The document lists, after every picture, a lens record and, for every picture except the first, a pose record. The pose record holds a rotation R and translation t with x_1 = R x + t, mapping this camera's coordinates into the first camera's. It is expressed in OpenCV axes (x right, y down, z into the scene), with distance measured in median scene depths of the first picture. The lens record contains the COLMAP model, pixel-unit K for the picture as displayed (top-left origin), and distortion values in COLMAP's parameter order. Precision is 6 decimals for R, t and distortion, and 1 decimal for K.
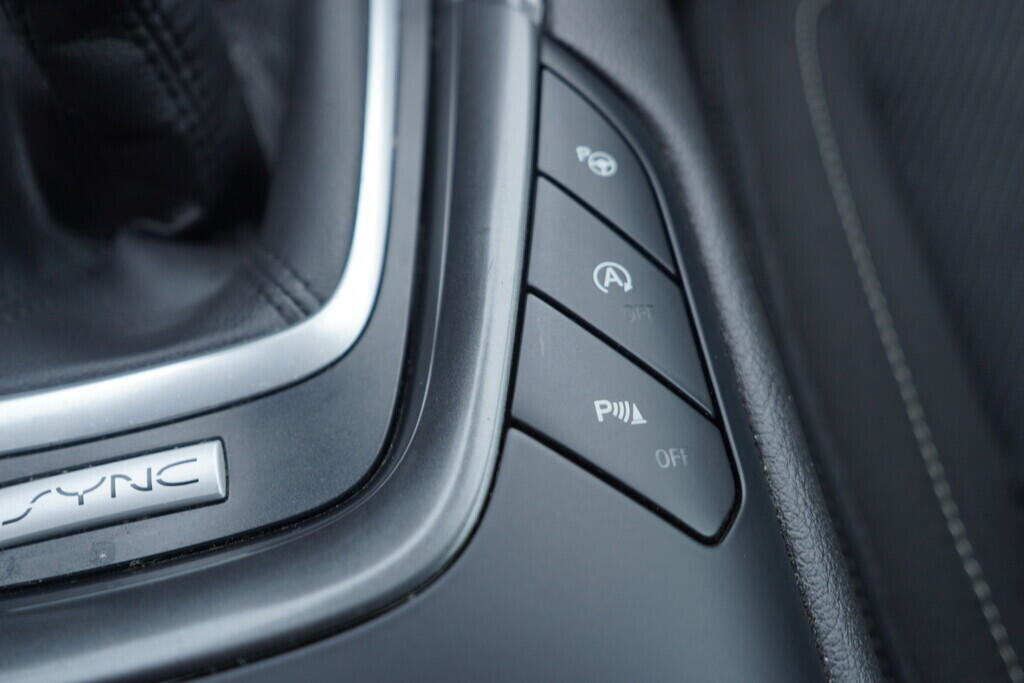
lens RADIAL K [[1059.8, 0, 511.4], [0, 1059.8, 330.2], [0, 0, 1]] dist [0.004232, 0.015552]
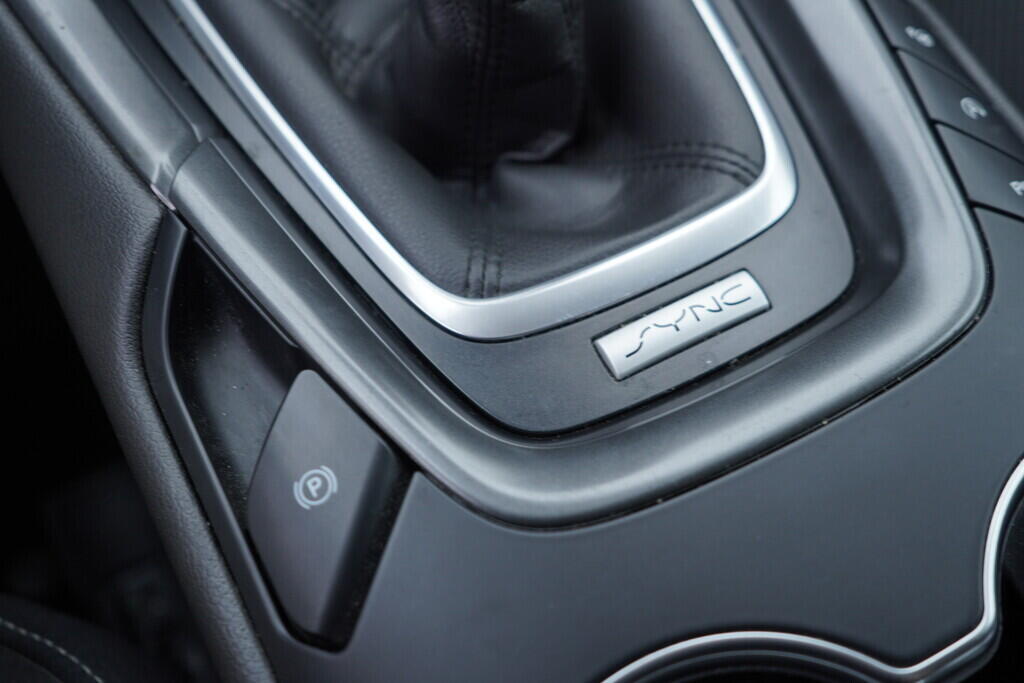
lens RADIAL K [[1059.8, 0, 511.4], [0, 1059.8, 330.2], [0, 0, 1]] dist [0.004232, 0.015552]
pose [[0.944337, -0.194439, 0.265370, -0.948555], [0.195602, 0.980430, 0.022307, 0.092344], [-0.264514, 0.030842, 0.963888, -0.223454]]
